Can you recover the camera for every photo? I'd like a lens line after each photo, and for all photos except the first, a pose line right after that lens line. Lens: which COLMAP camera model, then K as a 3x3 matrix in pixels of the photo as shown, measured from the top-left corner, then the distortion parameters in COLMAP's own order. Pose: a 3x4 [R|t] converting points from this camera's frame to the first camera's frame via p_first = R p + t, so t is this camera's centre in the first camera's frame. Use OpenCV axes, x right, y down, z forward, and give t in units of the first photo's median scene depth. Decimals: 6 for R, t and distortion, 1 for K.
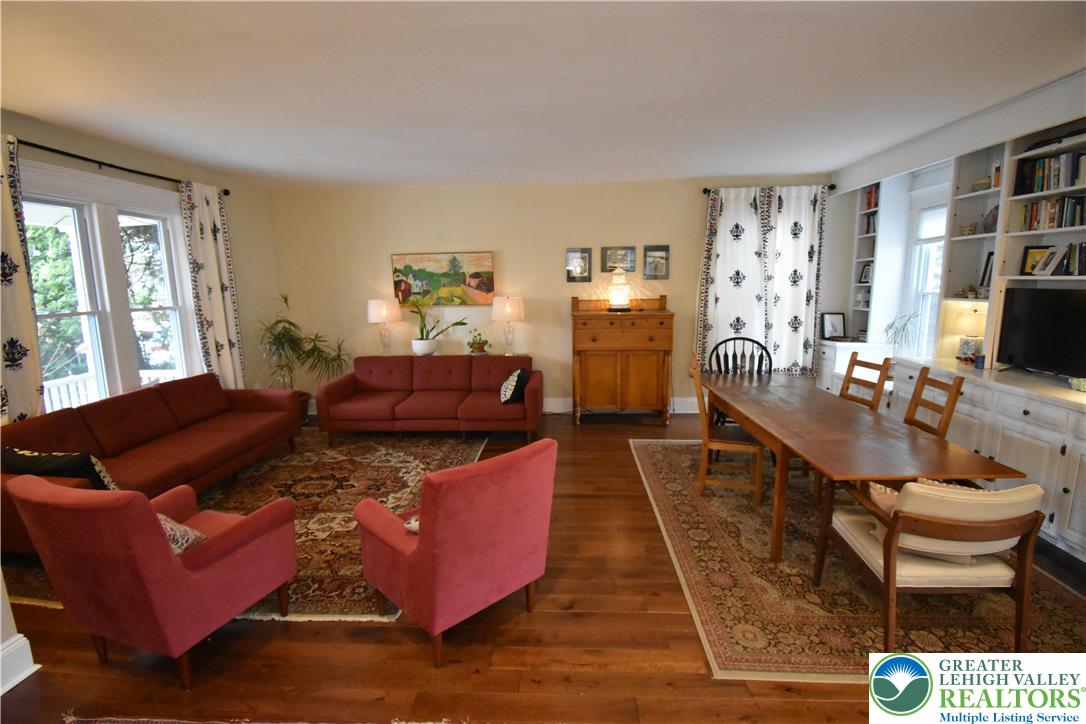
lens RADIAL K [[478.0, 0, 545.9], [0, 478.0, 363.7], [0, 0, 1]] dist [0.001788, -0.015565]
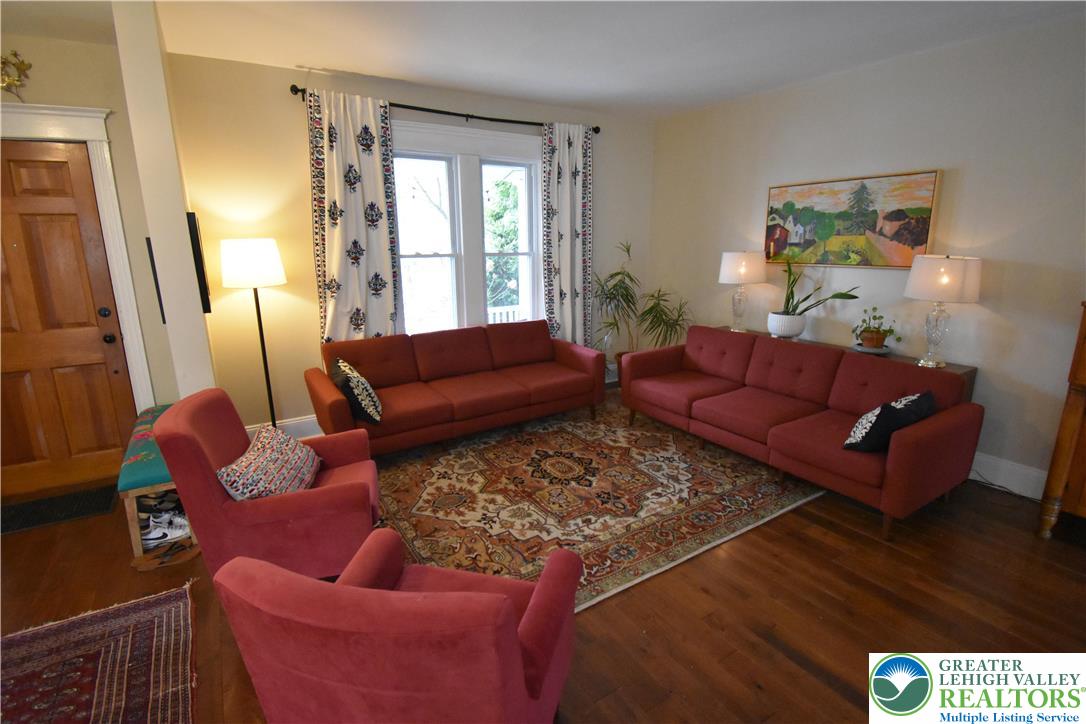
lens RADIAL K [[510.9, 0, 522.5], [0, 510.9, 365.8], [0, 0, 1]] dist [0.000616, -0.012680]
pose [[0.571646, 0.208157, -0.793657, 0.143048], [-0.135333, 0.977956, 0.159018, -0.050948], [0.809263, 0.016506, 0.587215, 0.324376]]
